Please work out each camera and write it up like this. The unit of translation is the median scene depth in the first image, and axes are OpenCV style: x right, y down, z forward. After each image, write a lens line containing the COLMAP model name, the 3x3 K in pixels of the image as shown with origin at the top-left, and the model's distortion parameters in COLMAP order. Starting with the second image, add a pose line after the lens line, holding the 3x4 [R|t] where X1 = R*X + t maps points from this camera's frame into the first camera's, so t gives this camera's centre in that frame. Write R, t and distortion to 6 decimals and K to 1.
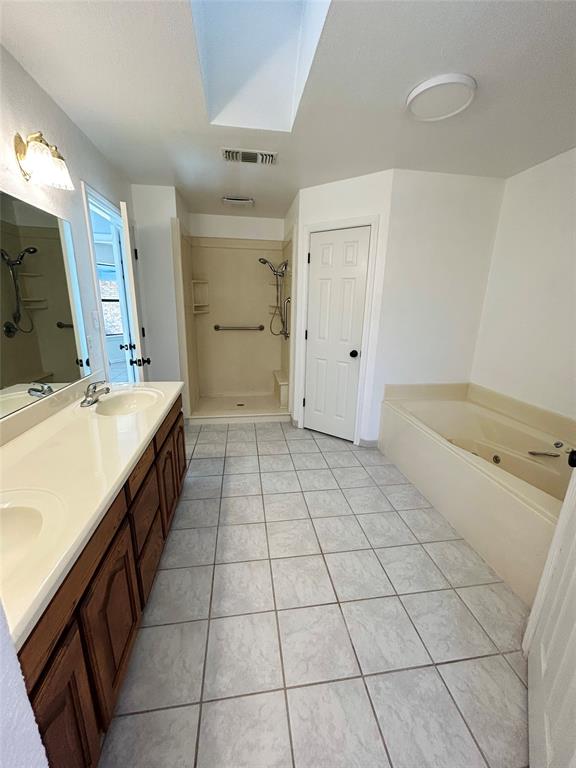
lens RADIAL K [[308.3, 0, 288.0], [0, 308.3, 384.0], [0, 0, 1]] dist [-0.000558, -0.000119]
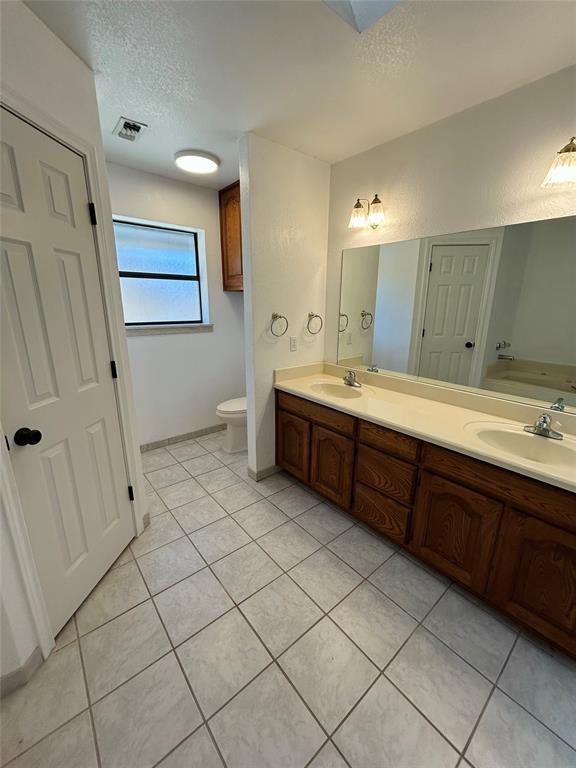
lens RADIAL K [[311.9, 0, 287.9], [0, 311.9, 381.4], [0, 0, 1]] dist [-0.000247, -0.000137]
pose [[-0.853922, 0.098796, -0.510936, 0.338645], [-0.163624, 0.881049, 0.443824, -0.297802], [0.494008, 0.462592, -0.736182, 1.079967]]
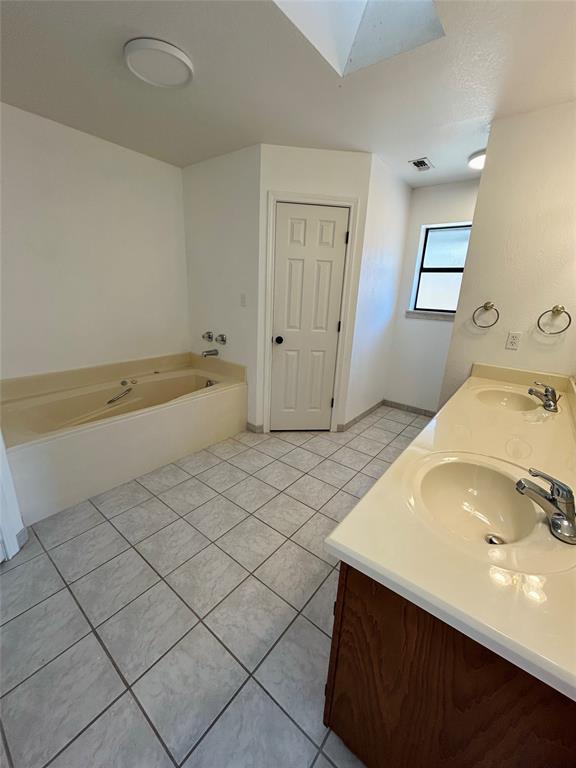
lens RADIAL K [[311.9, 0, 285.0], [0, 311.9, 378.9], [0, 0, 1]] dist [-0.000603, -0.000069]
pose [[-0.676921, -0.250907, 0.691971, -0.561006], [0.139201, 0.879503, 0.455079, -0.356793], [-0.722773, 0.404376, -0.560427, 1.304241]]
